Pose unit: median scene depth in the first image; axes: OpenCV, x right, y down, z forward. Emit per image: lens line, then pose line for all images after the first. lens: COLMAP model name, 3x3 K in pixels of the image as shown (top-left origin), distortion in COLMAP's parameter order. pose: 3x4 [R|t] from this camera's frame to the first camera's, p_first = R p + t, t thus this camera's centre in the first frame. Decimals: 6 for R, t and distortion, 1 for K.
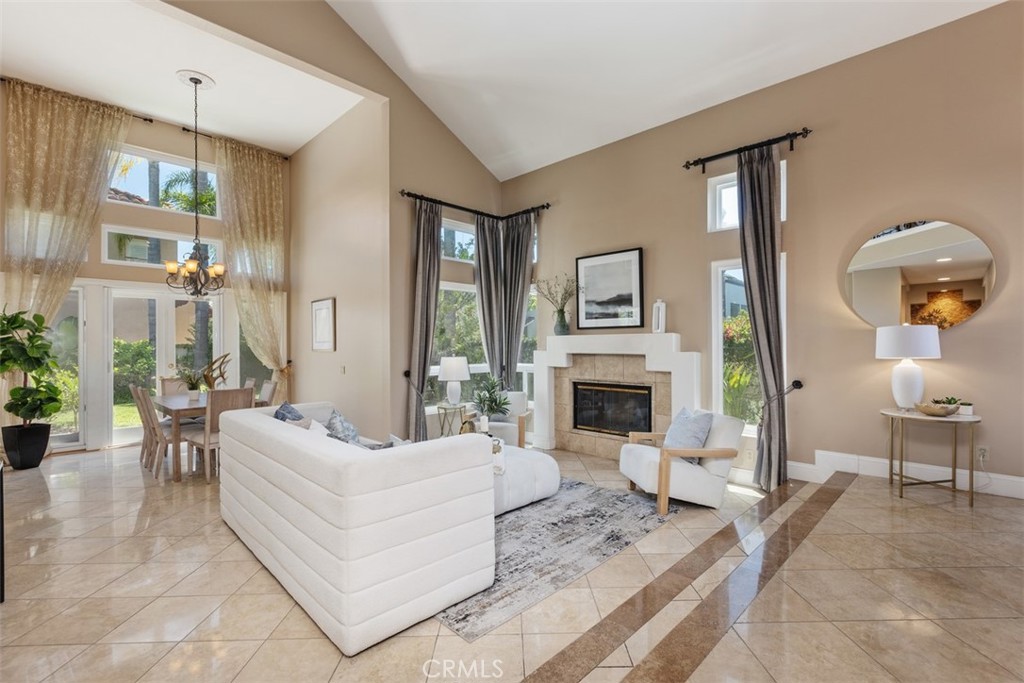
lens RADIAL K [[456.4, 0, 512.8], [0, 456.4, 345.9], [0, 0, 1]] dist [-0.003745, -0.000494]
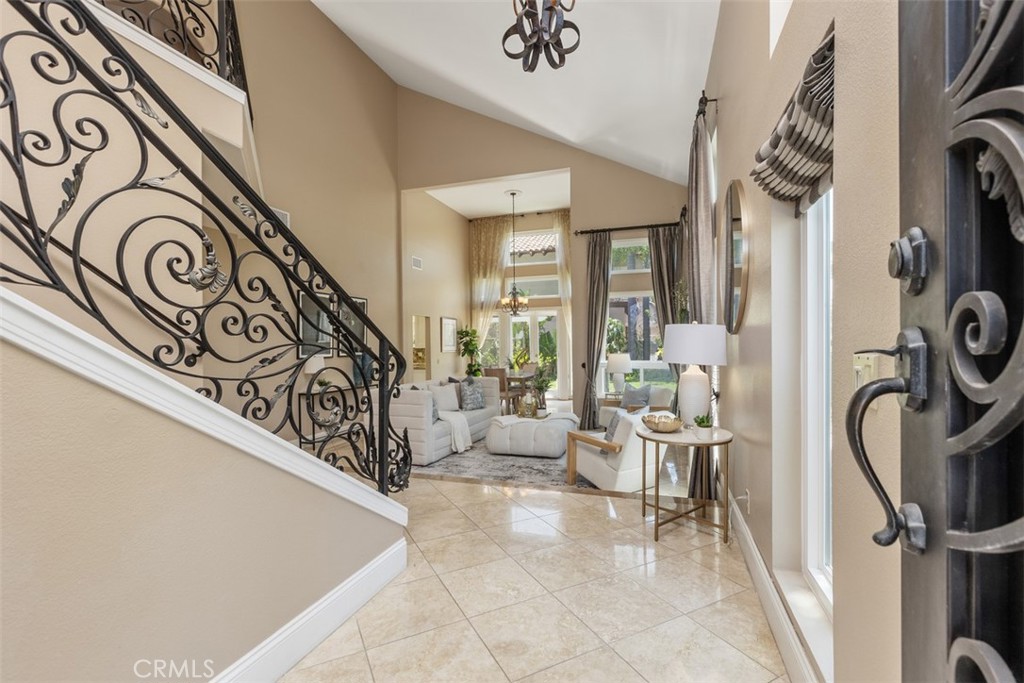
lens RADIAL K [[456.4, 0, 506.5], [0, 456.4, 342.6], [0, 0, 1]] dist [-0.003745, -0.000494]
pose [[0.430850, 0.000254, -0.902424, 0.901534], [0.005469, 0.999981, 0.002892, -0.011143], [0.902407, -0.006181, 0.430840, 0.211820]]
